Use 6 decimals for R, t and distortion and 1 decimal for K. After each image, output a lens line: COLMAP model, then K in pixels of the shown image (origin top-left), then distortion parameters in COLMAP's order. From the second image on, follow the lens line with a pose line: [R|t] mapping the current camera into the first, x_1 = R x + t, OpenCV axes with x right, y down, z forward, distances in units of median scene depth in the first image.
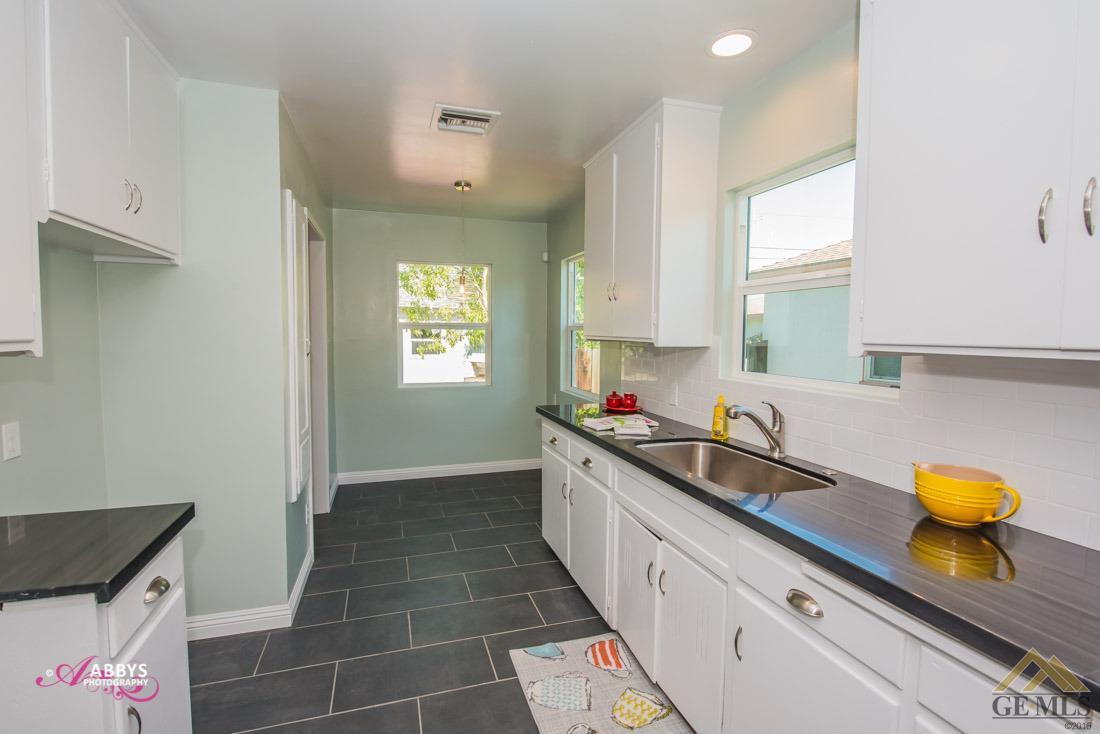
lens RADIAL K [[503.0, 0, 546.4], [0, 503.0, 362.8], [0, 0, 1]] dist [-0.000174, -0.007210]
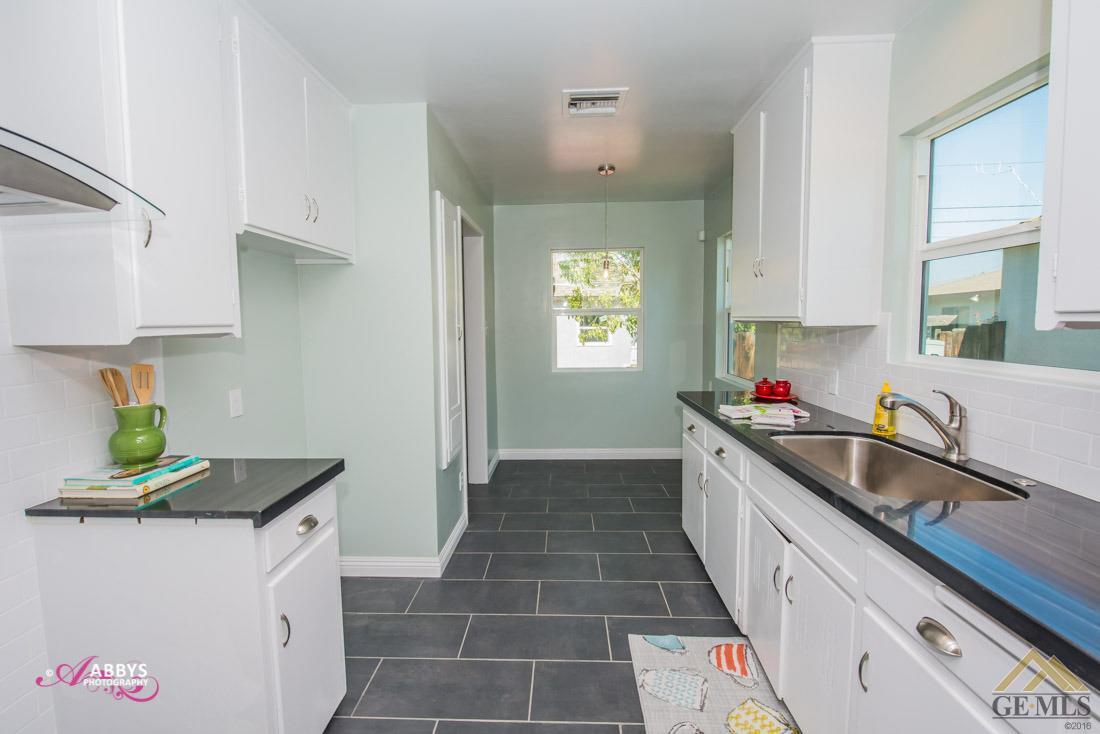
lens RADIAL K [[503.0, 0, 546.4], [0, 503.0, 362.8], [0, 0, 1]] dist [-0.000174, -0.007210]
pose [[0.939805, 0.008244, -0.341611, 0.102125], [-0.000309, 0.999729, 0.023278, 0.012331], [0.341711, -0.021771, 0.939553, 0.022650]]
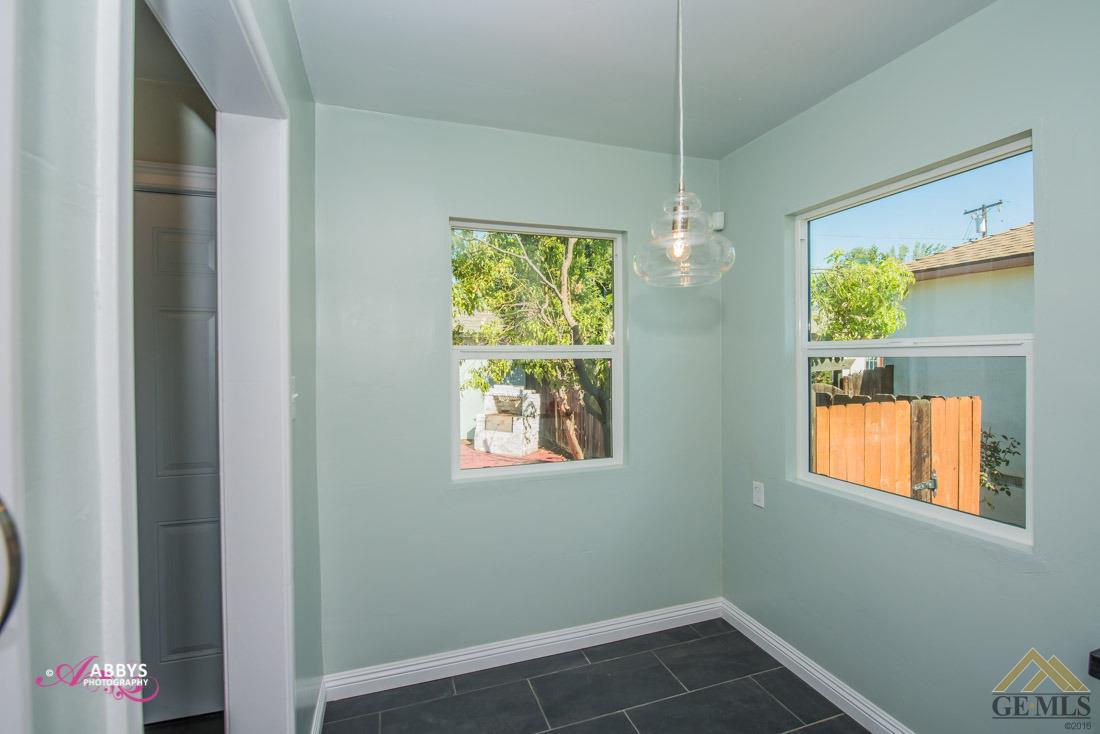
lens RADIAL K [[503.0, 0, 546.4], [0, 503.0, 362.8], [0, 0, 1]] dist [-0.000174, -0.007210]
pose [[0.999798, -0.015938, 0.012275, -0.412780], [0.016522, 0.998663, -0.048975, -0.077705], [-0.011478, 0.049168, 0.998725, 1.018659]]
